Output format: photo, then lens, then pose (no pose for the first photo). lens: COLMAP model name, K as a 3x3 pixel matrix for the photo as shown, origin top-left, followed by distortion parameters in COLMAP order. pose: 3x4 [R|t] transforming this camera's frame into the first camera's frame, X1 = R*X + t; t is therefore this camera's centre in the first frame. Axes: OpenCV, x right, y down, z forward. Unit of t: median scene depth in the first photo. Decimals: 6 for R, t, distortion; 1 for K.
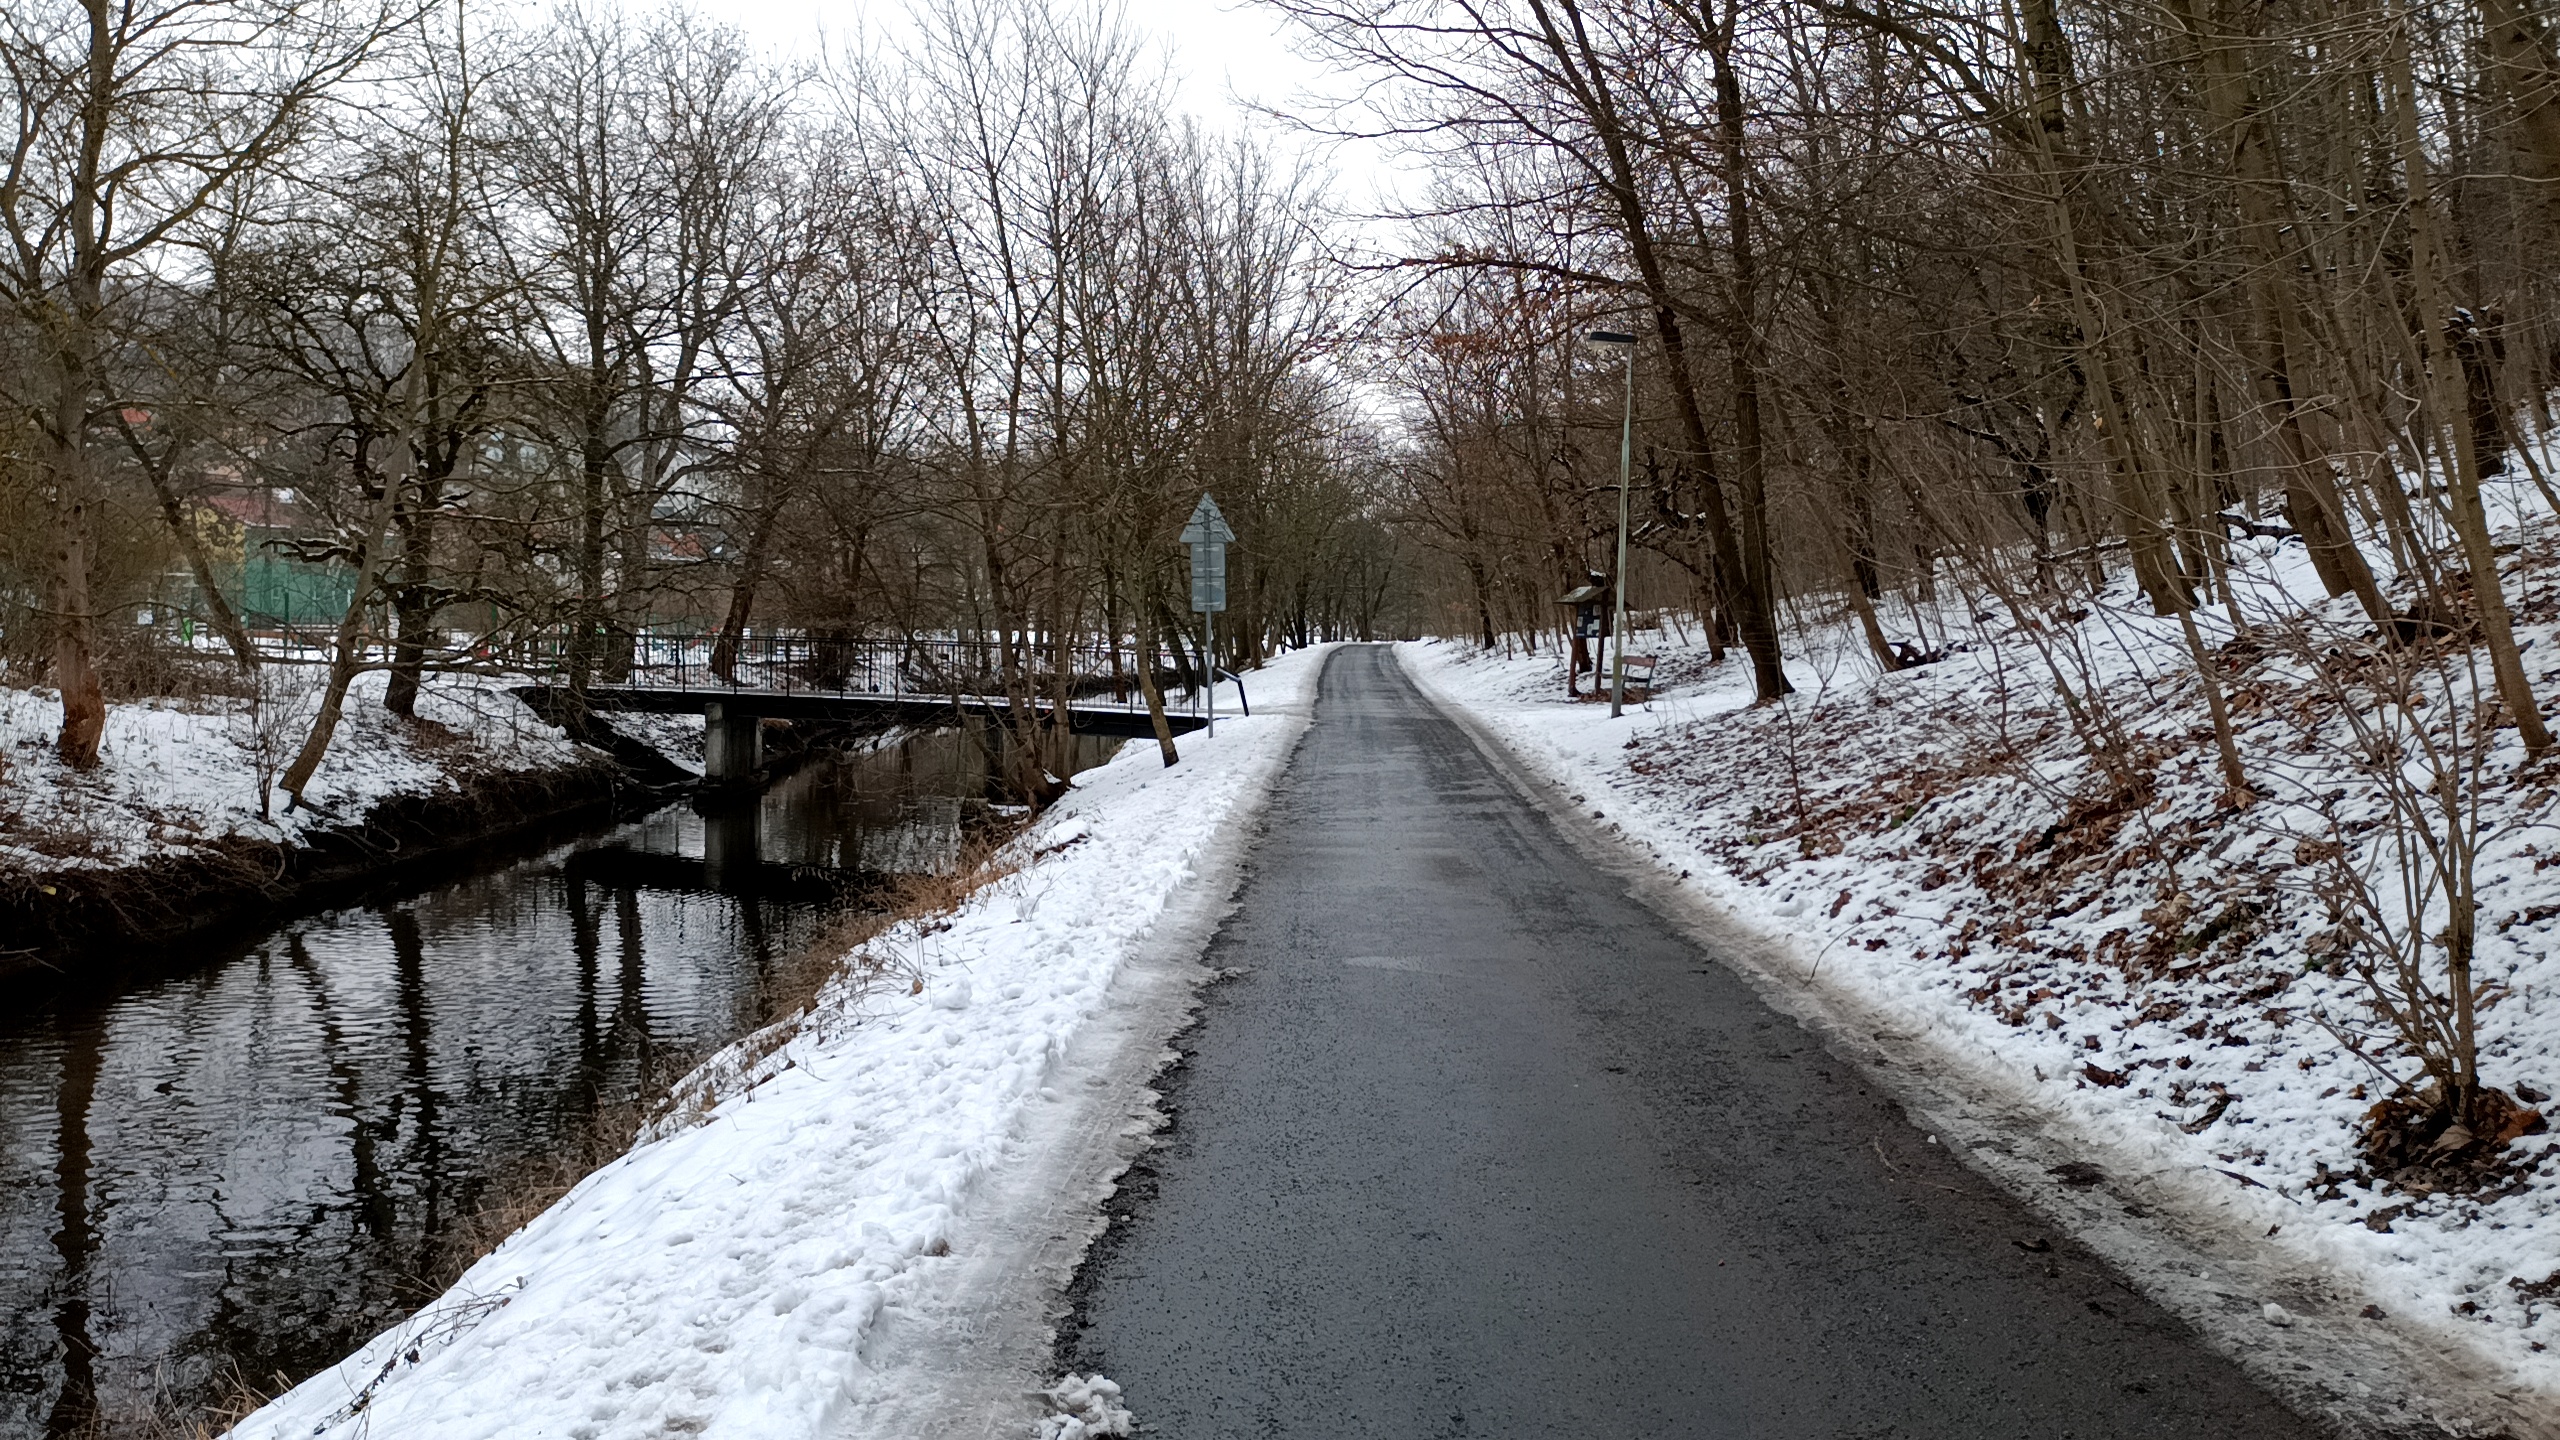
lens RADIAL K [[1849.3, 0, 1266.4], [0, 1849.3, 711.3], [0, 0, 1]] dist [0.026096, -0.028994]
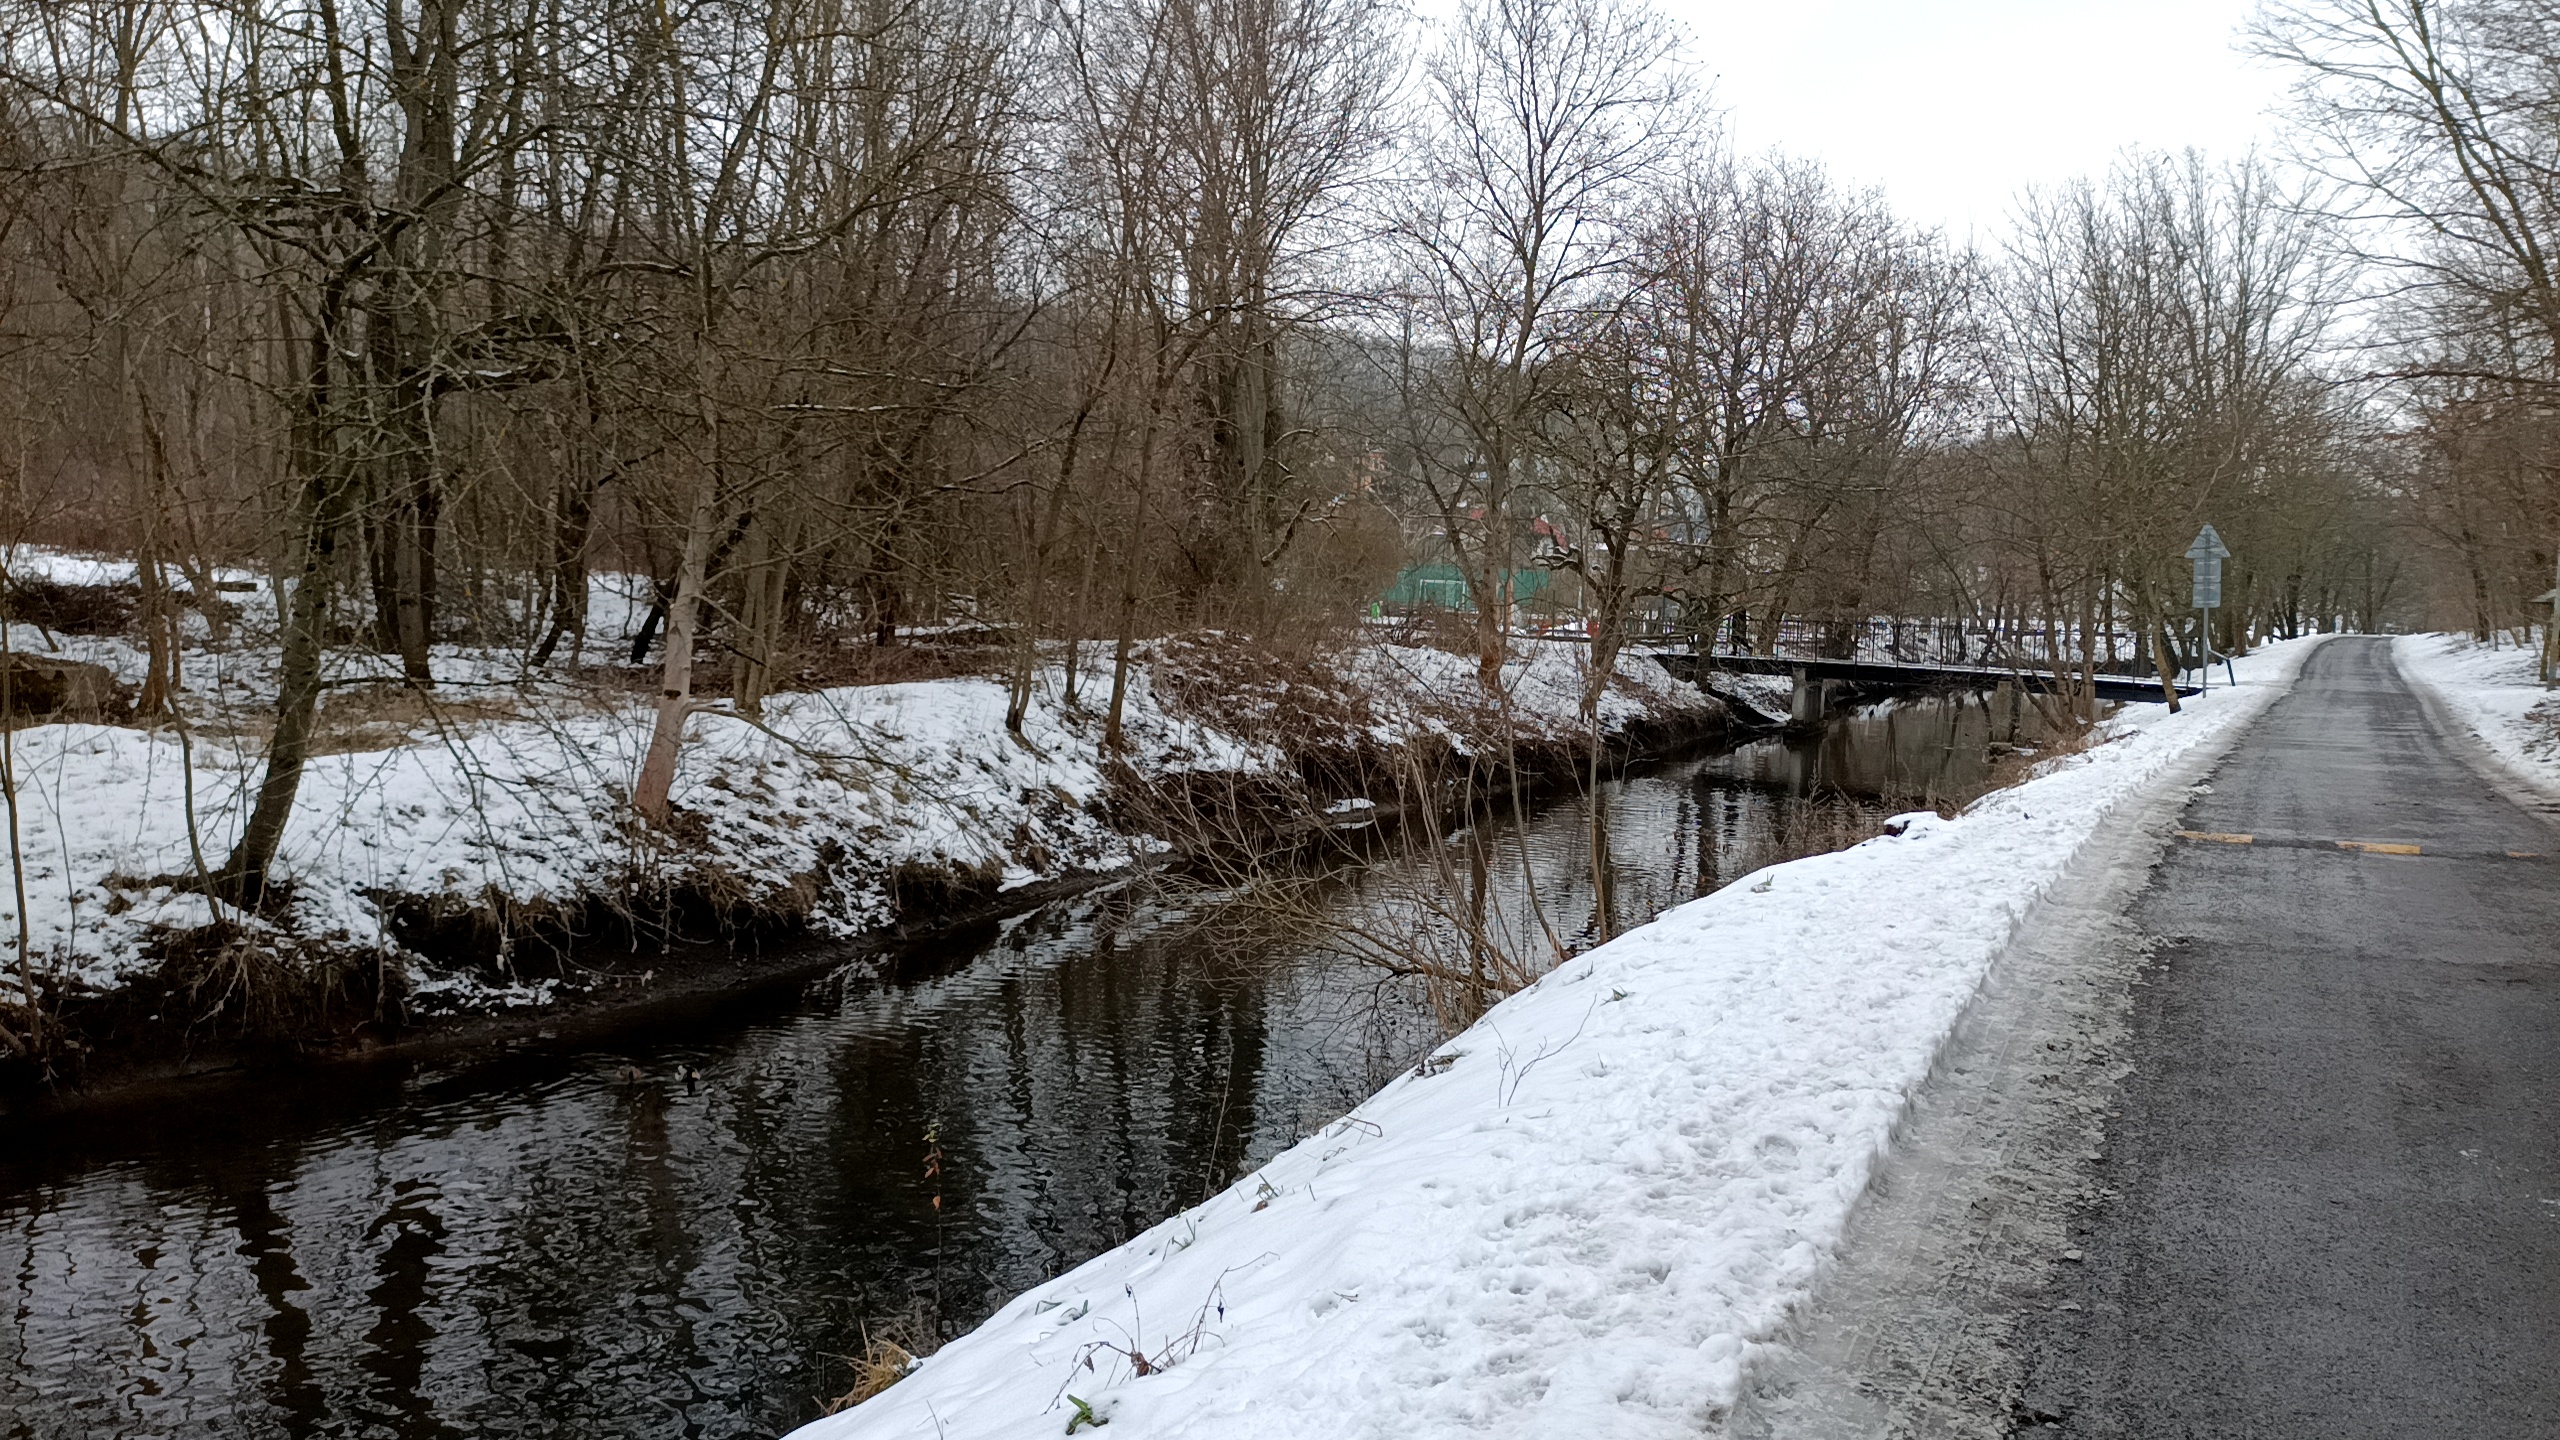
lens RADIAL K [[1849.3, 0, 1266.4], [0, 1849.3, 711.3], [0, 0, 1]] dist [0.026096, -0.028994]
pose [[0.883582, 0.037624, -0.466763, -0.000691], [-0.033496, 0.999292, 0.017141, 0.015409], [0.467077, 0.000489, 0.884216, -0.371977]]
